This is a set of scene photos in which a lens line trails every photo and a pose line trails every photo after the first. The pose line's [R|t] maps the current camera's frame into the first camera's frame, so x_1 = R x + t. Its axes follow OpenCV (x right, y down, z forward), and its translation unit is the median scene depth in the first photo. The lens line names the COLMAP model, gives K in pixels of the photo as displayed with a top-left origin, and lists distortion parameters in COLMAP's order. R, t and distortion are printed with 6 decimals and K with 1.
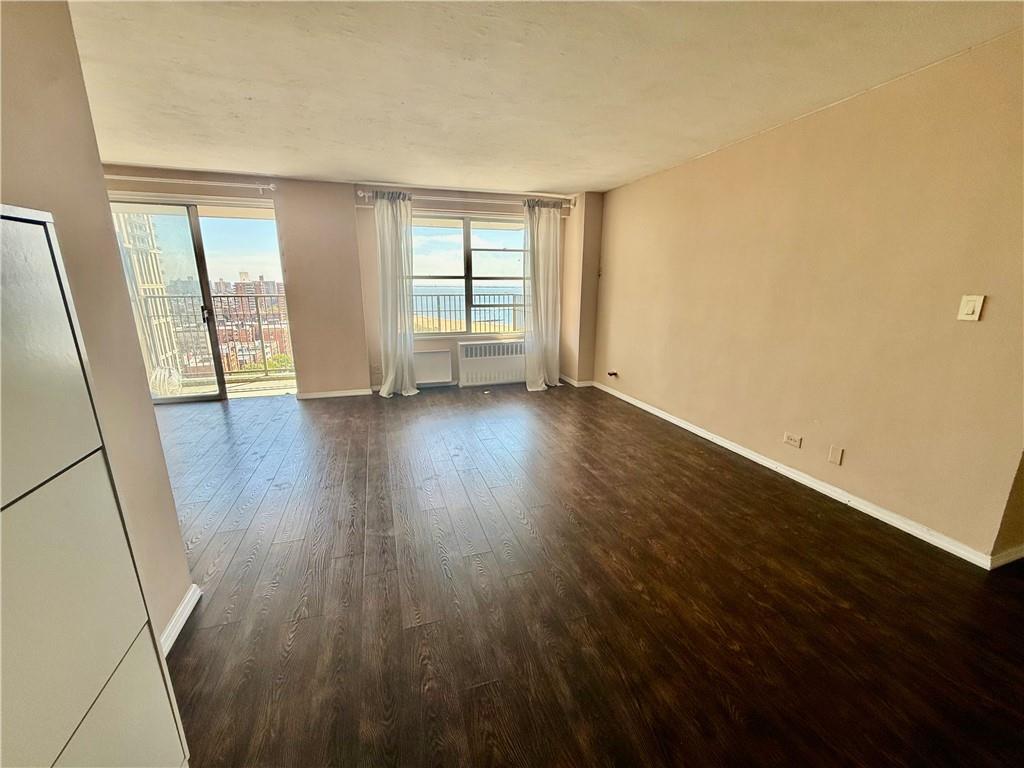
lens RADIAL K [[409.5, 0, 510.3], [0, 409.5, 383.1], [0, 0, 1]] dist [0.000179, 0.000556]
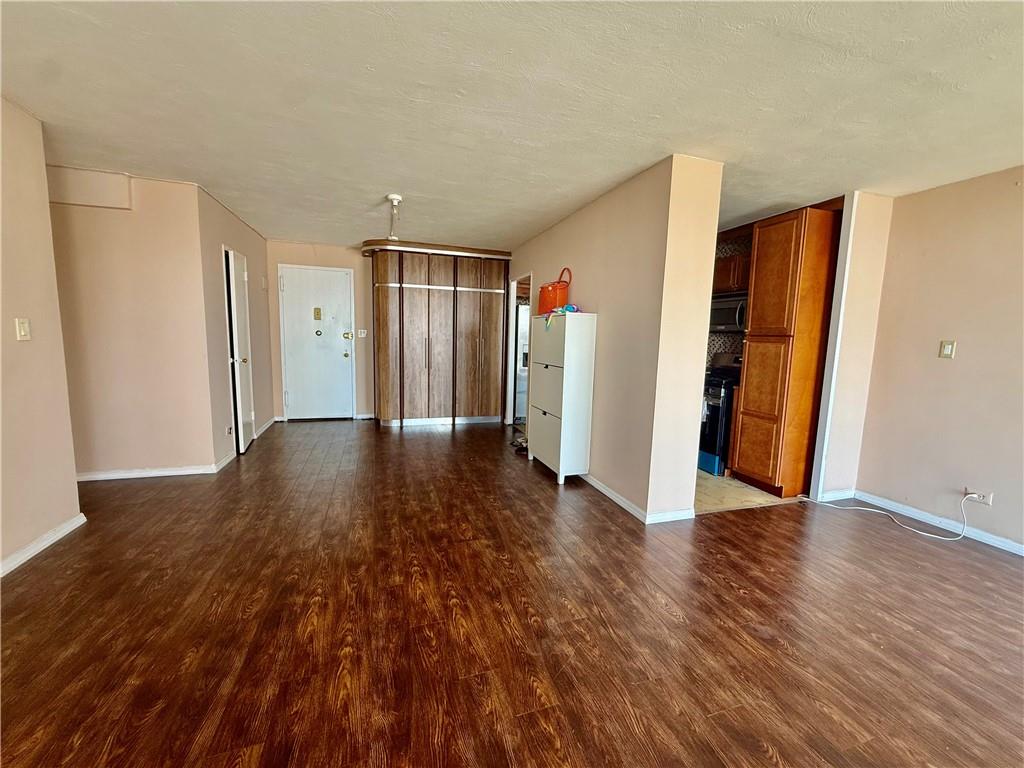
lens RADIAL K [[409.5, 0, 510.3], [0, 409.5, 383.1], [0, 0, 1]] dist [0.000179, 0.000556]
pose [[-0.999595, -0.028372, -0.001996, -0.079487], [-0.027244, 0.934955, 0.353719, -0.186004], [-0.008170, 0.353631, -0.935349, 0.810068]]
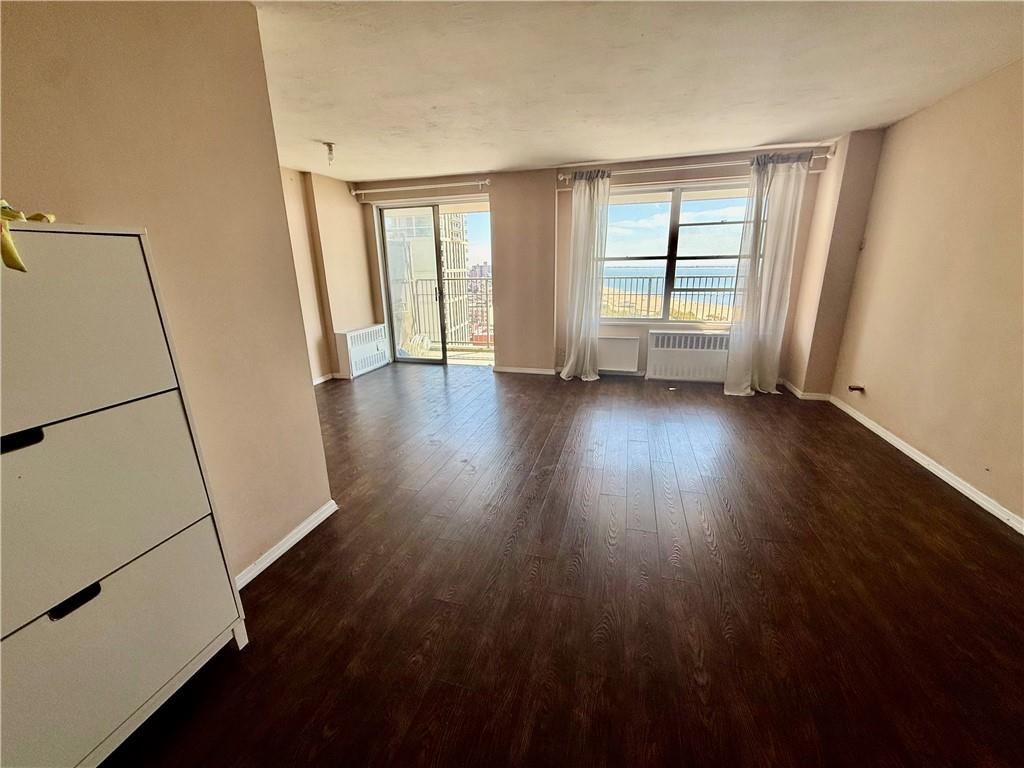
lens RADIAL K [[409.5, 0, 510.3], [0, 409.5, 383.1], [0, 0, 1]] dist [0.000179, 0.000556]
pose [[0.831520, 0.135930, -0.538607, 0.129179], [-0.112945, 0.990716, 0.075662, -0.017617], [0.543891, -0.002081, 0.839153, 0.070477]]
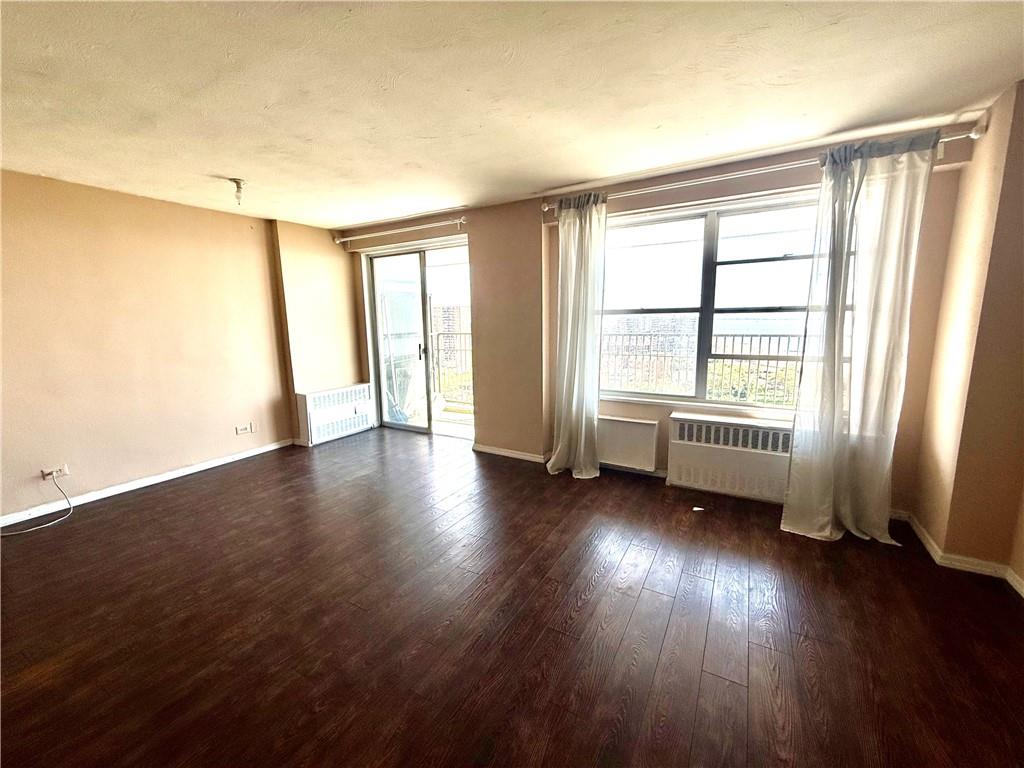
lens RADIAL K [[409.5, 0, 510.3], [0, 409.5, 383.1], [0, 0, 1]] dist [0.000179, 0.000556]
pose [[0.669730, 0.103377, -0.735374, 0.170874], [-0.161594, 0.986821, -0.008444, -0.104799], [0.724810, 0.124487, 0.677609, 0.415623]]
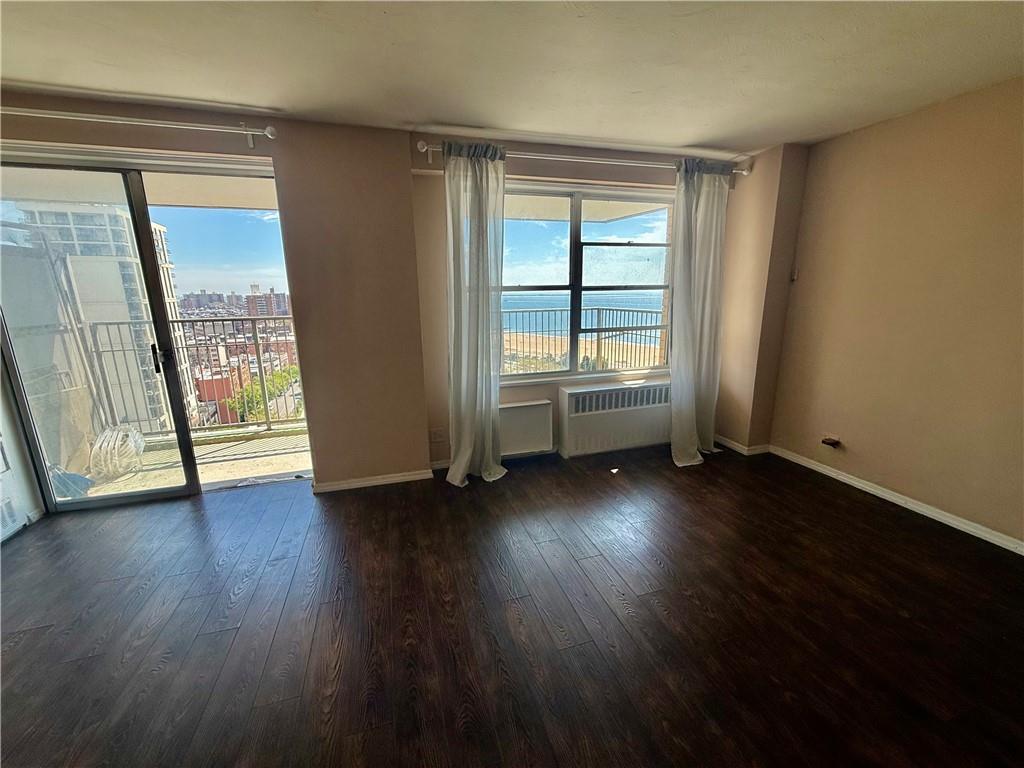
lens RADIAL K [[409.5, 0, 510.3], [0, 409.5, 383.1], [0, 0, 1]] dist [0.000179, 0.000556]
pose [[0.999735, -0.012613, -0.019234, -0.207316], [0.012240, 0.999737, -0.019394, -0.102886], [0.019473, 0.019154, 0.999627, 0.380384]]
